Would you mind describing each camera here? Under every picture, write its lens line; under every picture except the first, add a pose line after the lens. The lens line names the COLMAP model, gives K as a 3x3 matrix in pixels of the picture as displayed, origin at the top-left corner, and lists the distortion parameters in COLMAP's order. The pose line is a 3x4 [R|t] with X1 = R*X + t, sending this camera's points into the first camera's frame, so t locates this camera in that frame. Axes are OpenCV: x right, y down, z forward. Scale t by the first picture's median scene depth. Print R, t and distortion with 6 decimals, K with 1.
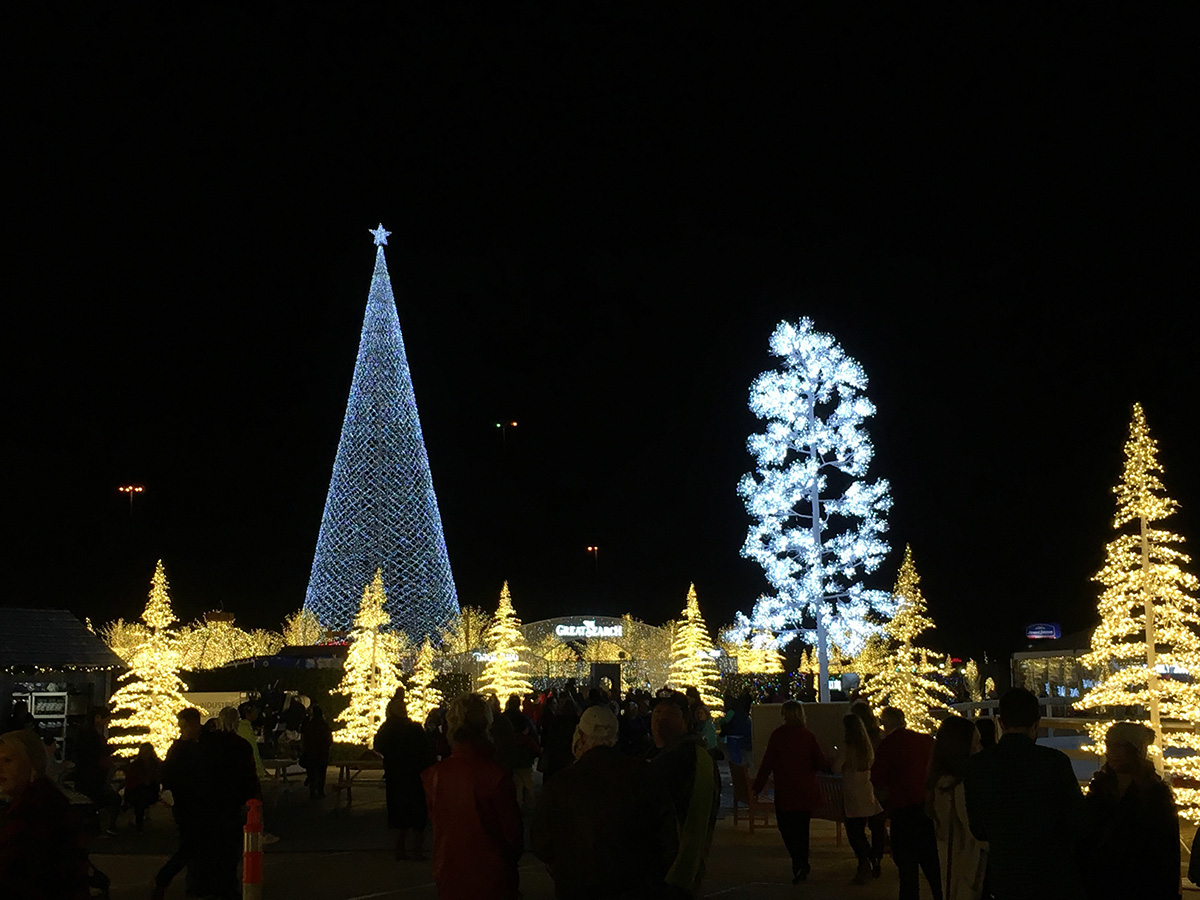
lens RADIAL K [[1783.1, 0, 600.0], [0, 1783.1, 450.0], [0, 0, 1]] dist [0.036435, 0.030965]
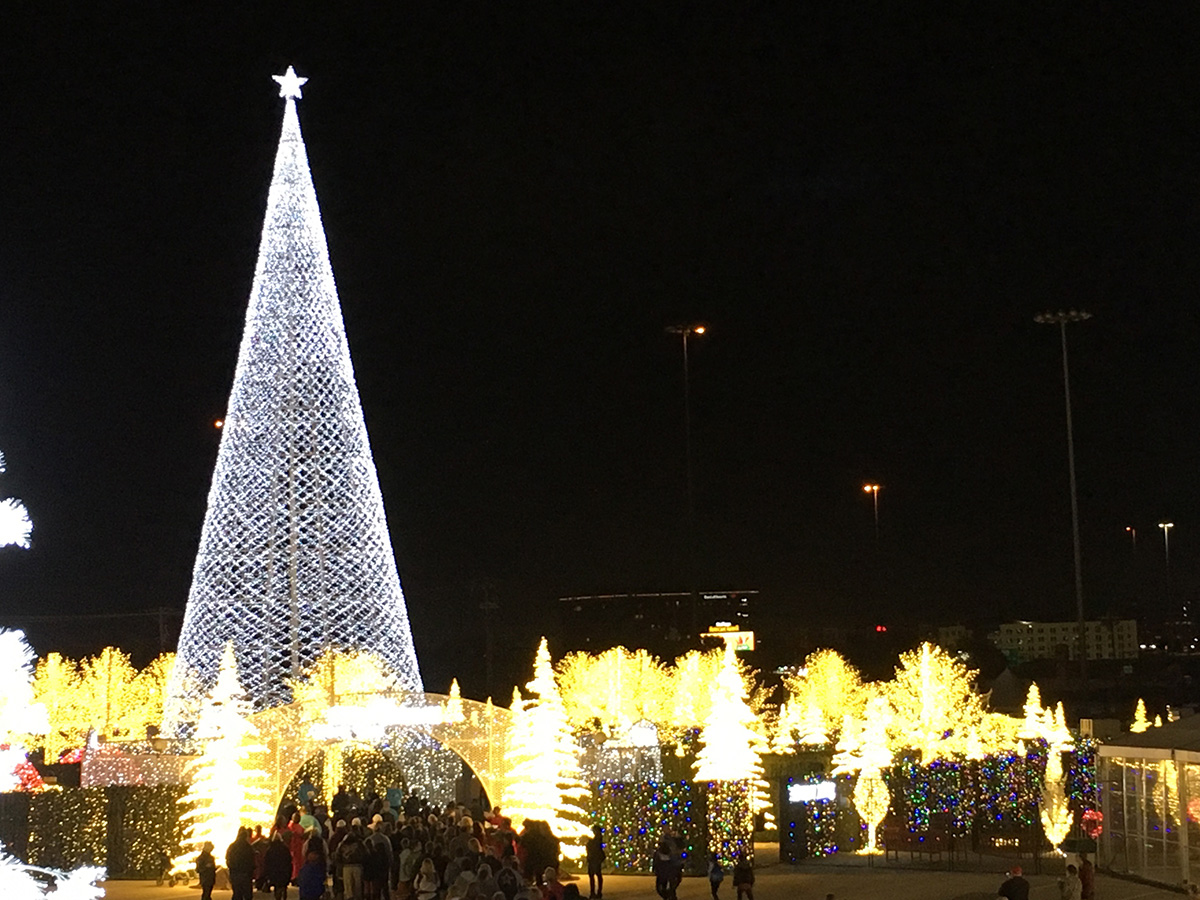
lens RADIAL K [[2330.3, 0, 600.0], [0, 2330.3, 450.0], [0, 0, 1]] dist [0.030487, 0.200641]
pose [[0.989360, -0.016841, -0.144513, 0.120232], [0.023033, 0.998882, 0.041283, -0.015061], [0.143657, -0.044173, 0.988641, 0.132668]]
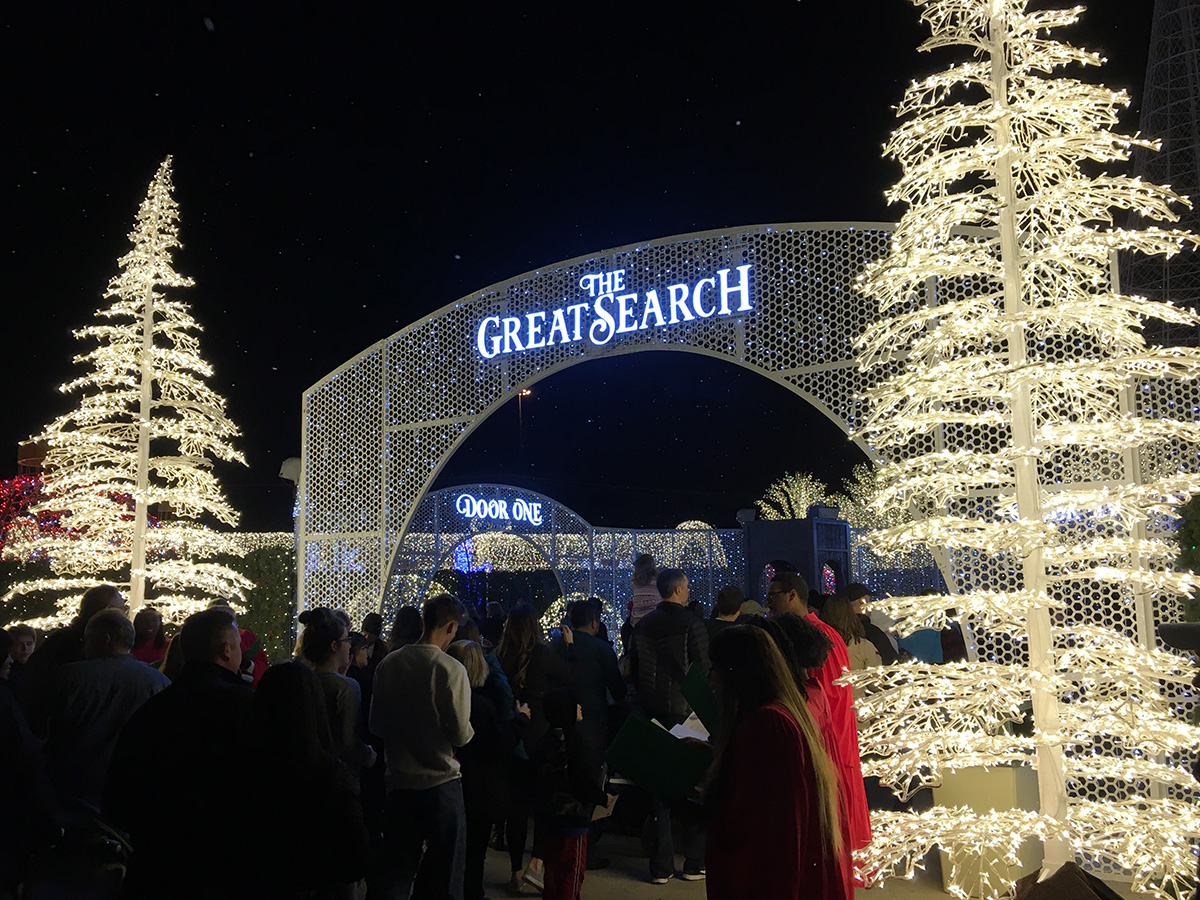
lens RADIAL K [[1107.7, 0, 600.0], [0, 1107.7, 450.0], [0, 0, 1]] dist [0.045533, 0.000981]
pose [[0.577837, -0.115159, -0.807987, 0.060535], [0.124352, 0.990859, -0.052292, 0.078749], [0.806623, -0.070259, 0.586876, 0.591244]]
